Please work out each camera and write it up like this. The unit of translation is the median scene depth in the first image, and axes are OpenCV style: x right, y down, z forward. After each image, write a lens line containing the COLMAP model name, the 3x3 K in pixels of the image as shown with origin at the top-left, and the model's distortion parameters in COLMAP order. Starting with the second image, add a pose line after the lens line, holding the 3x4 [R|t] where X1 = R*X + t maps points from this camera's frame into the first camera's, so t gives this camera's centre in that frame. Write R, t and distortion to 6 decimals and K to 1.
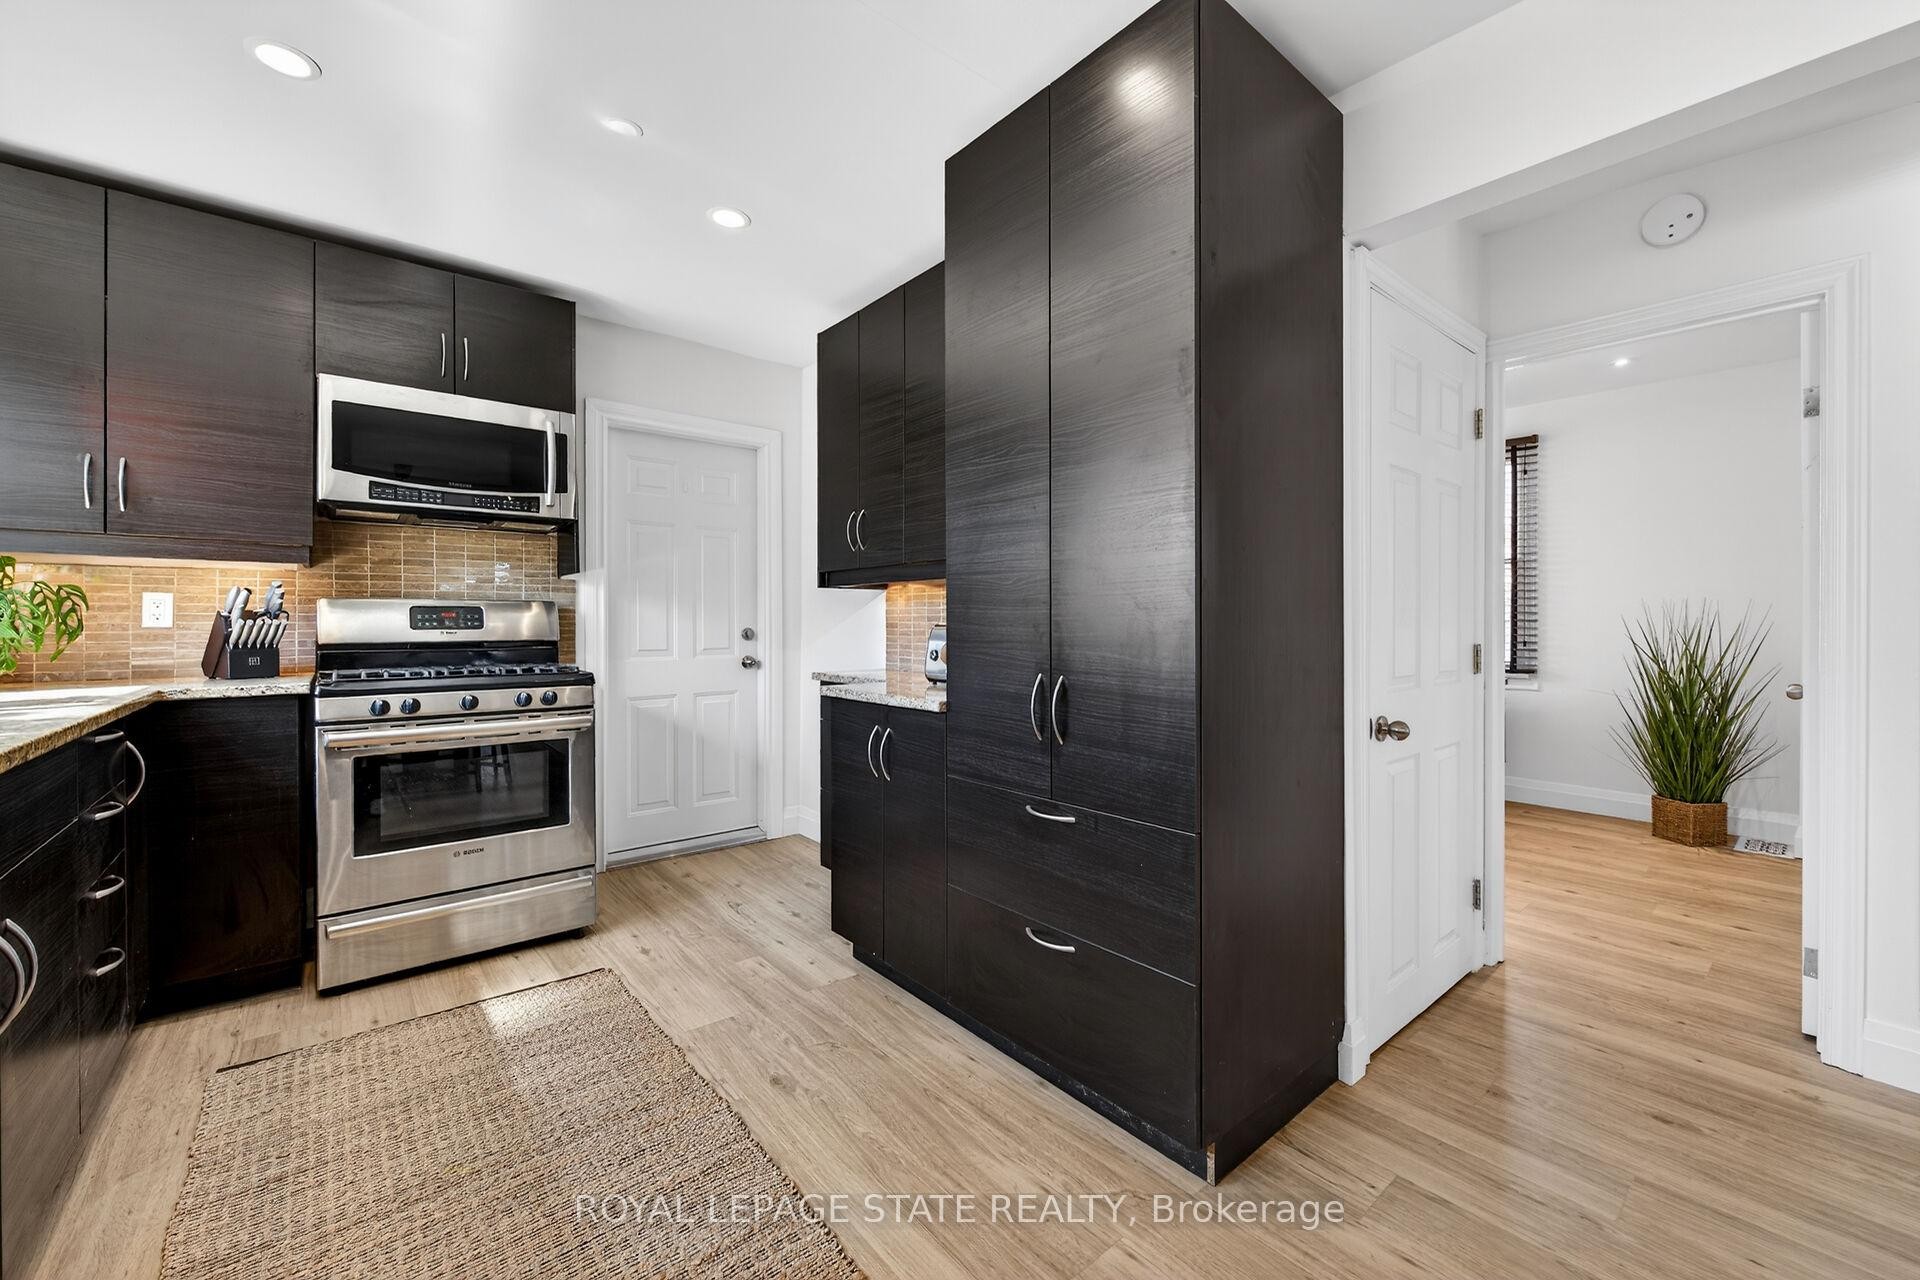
lens RADIAL K [[770.9, 0, 969.4], [0, 770.9, 629.3], [0, 0, 1]] dist [0.001575, 0.000164]
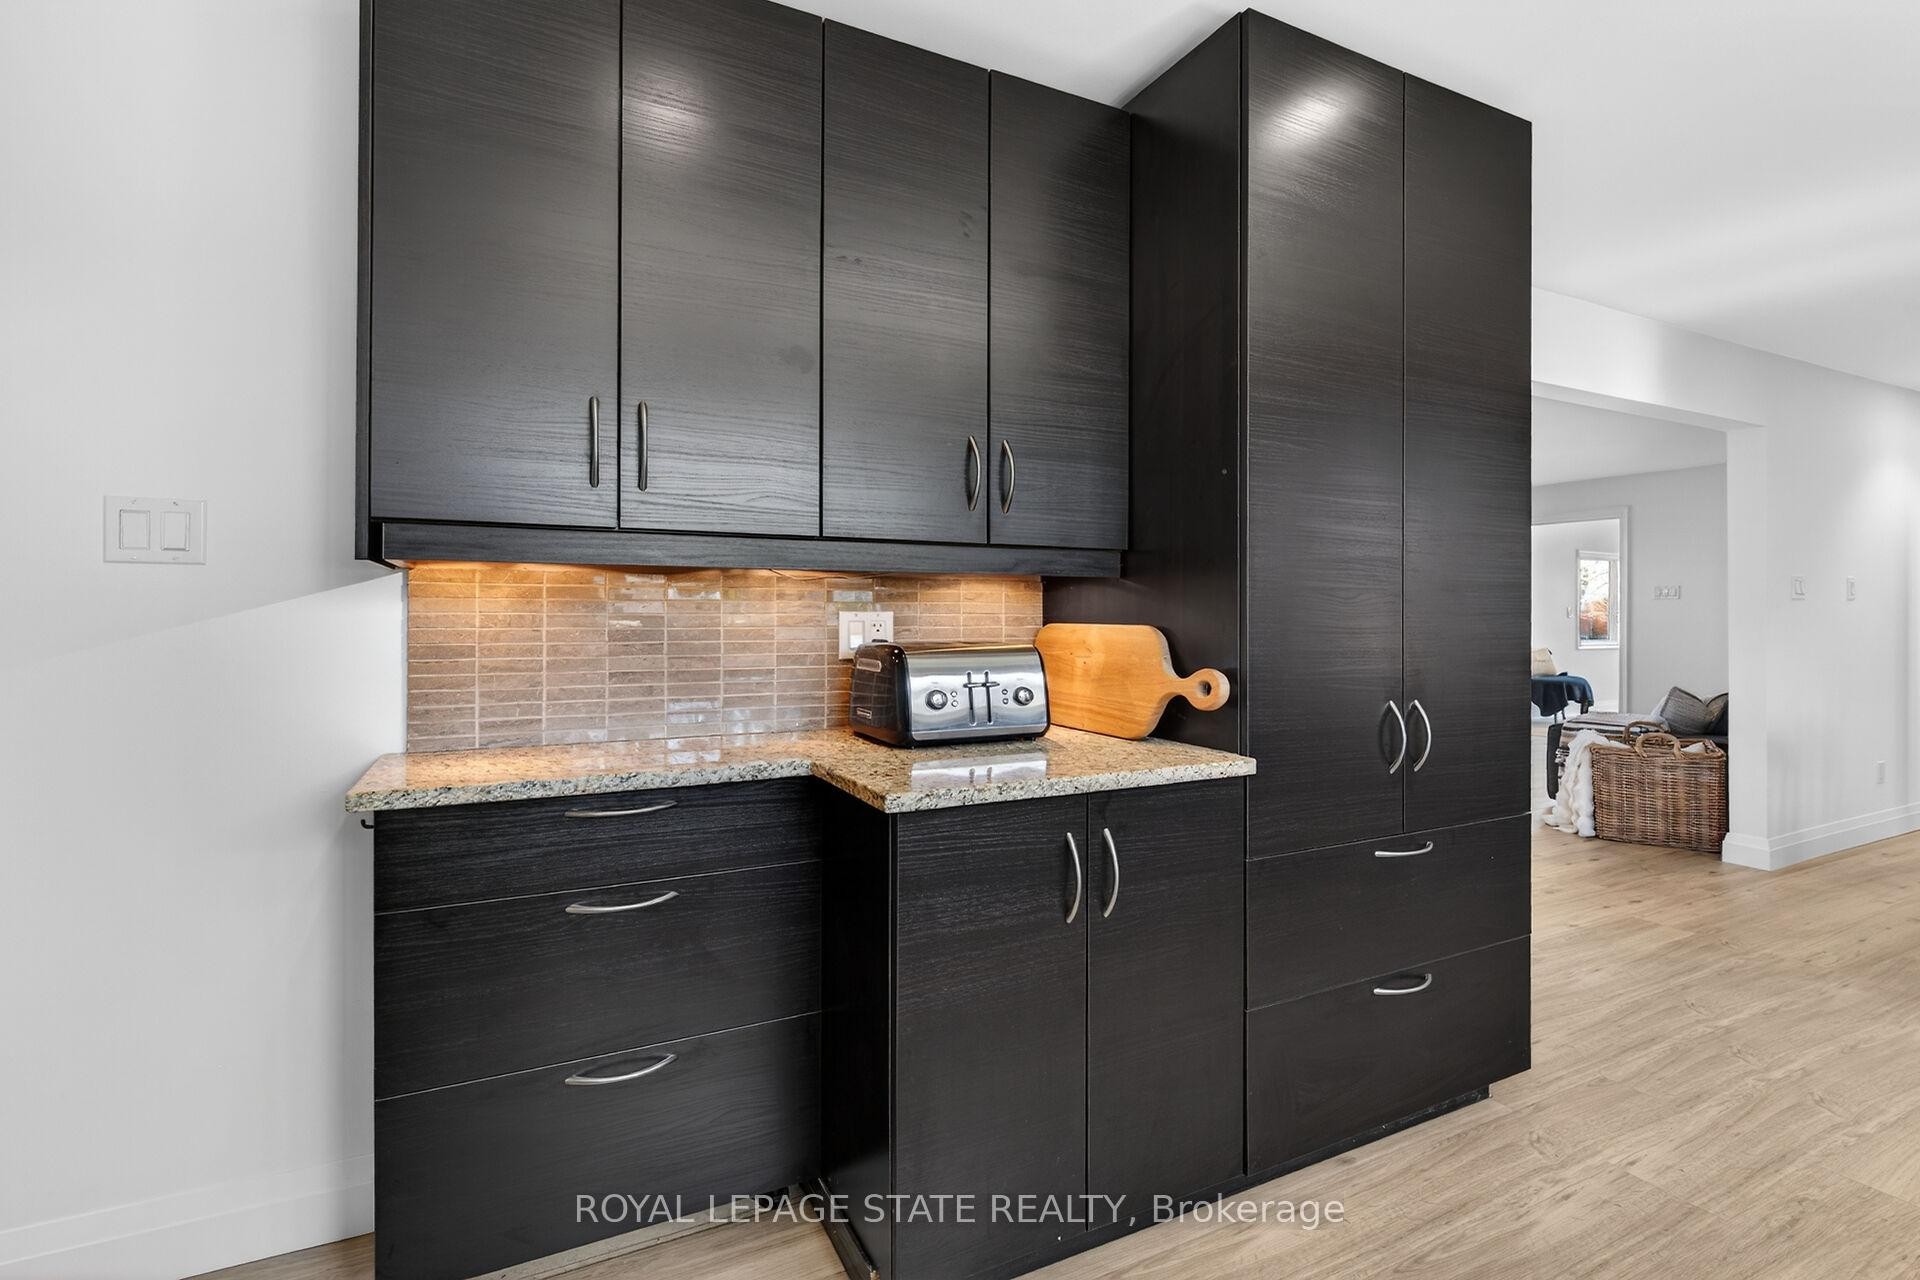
lens RADIAL K [[801.6, 0, 836.6], [0, 801.6, 611.1], [0, 0, 1]] dist [-0.001054, -0.000339]
pose [[0.286918, -0.001274, 0.957954, -0.867319], [0.011110, 0.999936, -0.001998, -0.045283], [-0.957891, 0.011216, 0.286914, 1.168356]]
